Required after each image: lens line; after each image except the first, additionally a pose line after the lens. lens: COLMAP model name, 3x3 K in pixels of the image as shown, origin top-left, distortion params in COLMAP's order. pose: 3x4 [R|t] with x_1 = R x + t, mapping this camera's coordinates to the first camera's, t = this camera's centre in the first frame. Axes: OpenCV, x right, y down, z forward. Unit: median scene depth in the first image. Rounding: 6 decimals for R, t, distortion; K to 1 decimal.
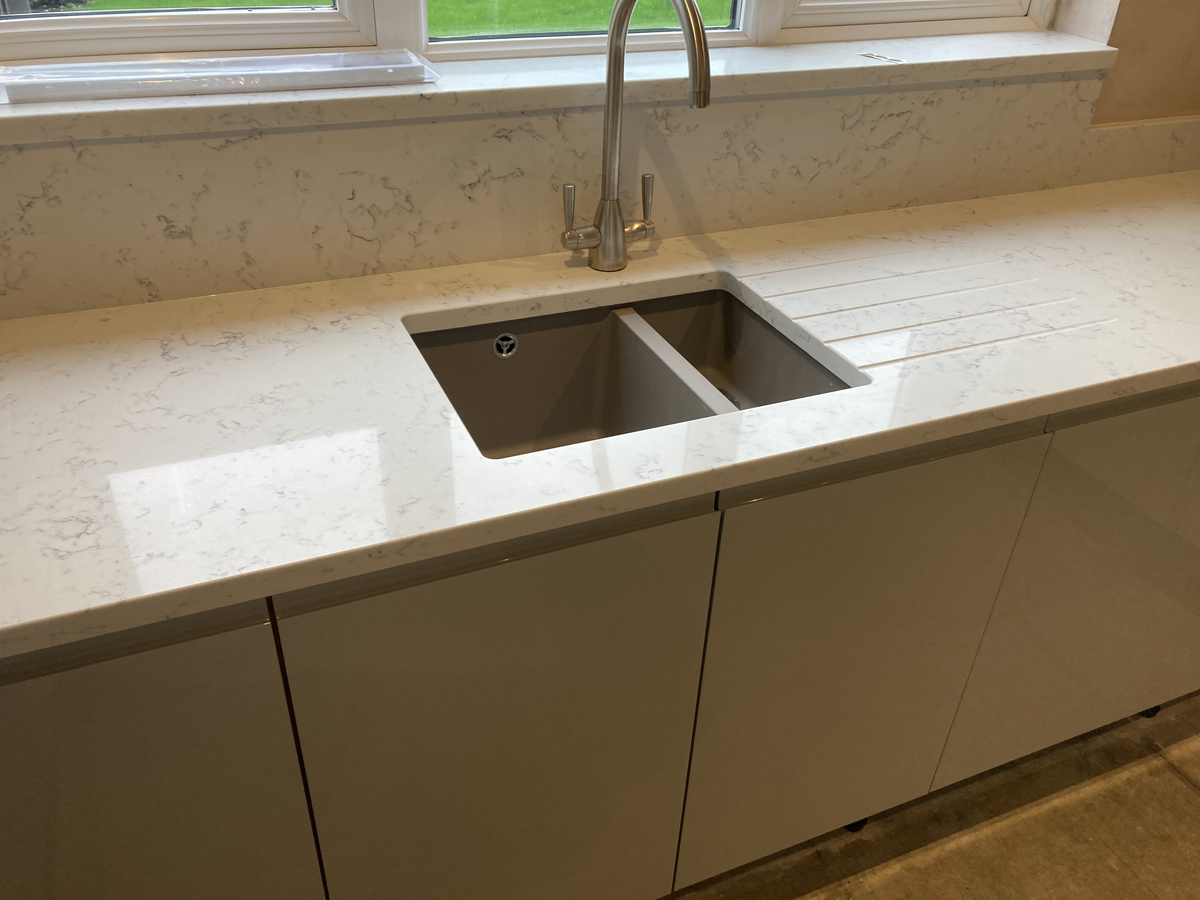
lens RADIAL K [[975.2, 0, 597.6], [0, 975.2, 451.9], [0, 0, 1]] dist [0.021522, -0.004392]
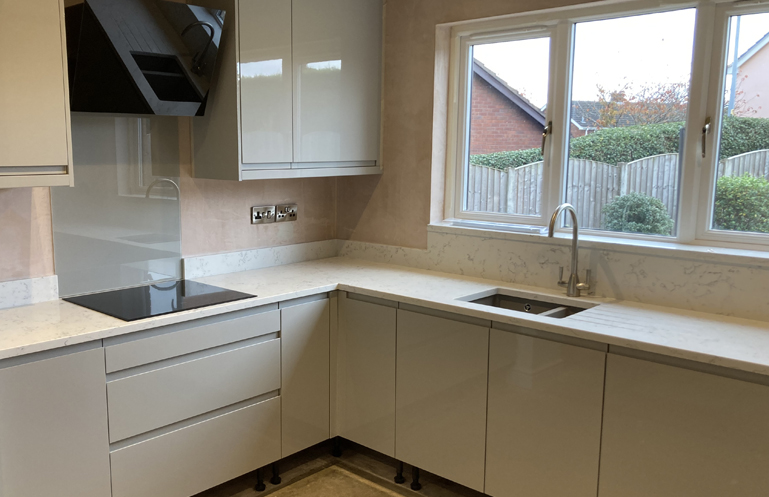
lens RADIAL K [[702.5, 0, 340.4], [0, 702.5, 254.3], [0, 0, 1]] dist [0.019363, -0.019462]
pose [[0.388402, 0.106806, -0.915279, 1.605882], [-0.494343, 0.862388, -0.109142, 0.268472], [0.777669, 0.494853, 0.387752, -0.420071]]
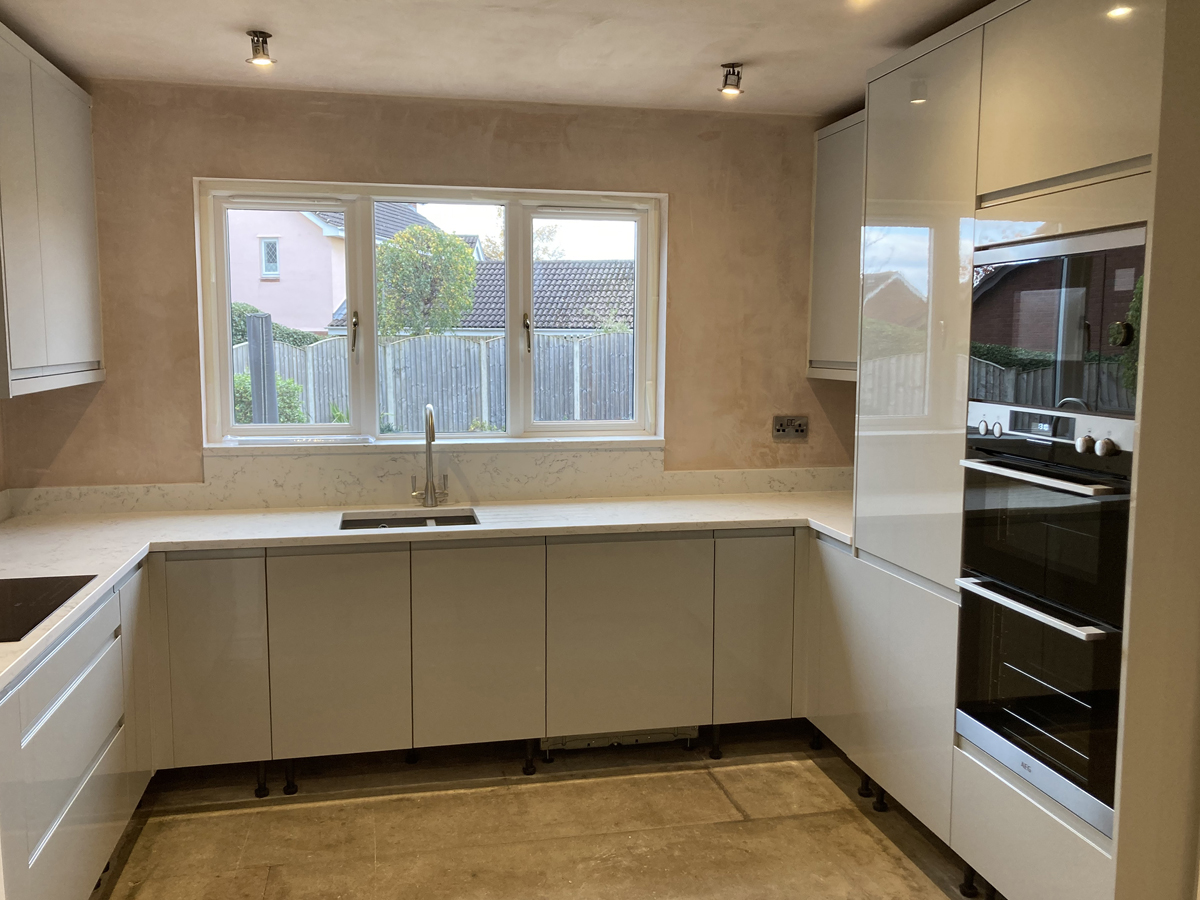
lens RADIAL K [[975.2, 0, 600.5], [0, 975.2, 449.0], [0, 0, 1]] dist [0.021522, -0.004392]
pose [[0.980490, -0.009353, -0.196346, 0.949322], [-0.080436, 0.892320, -0.444179, 0.779626], [0.179357, 0.451306, 0.874159, -1.261976]]
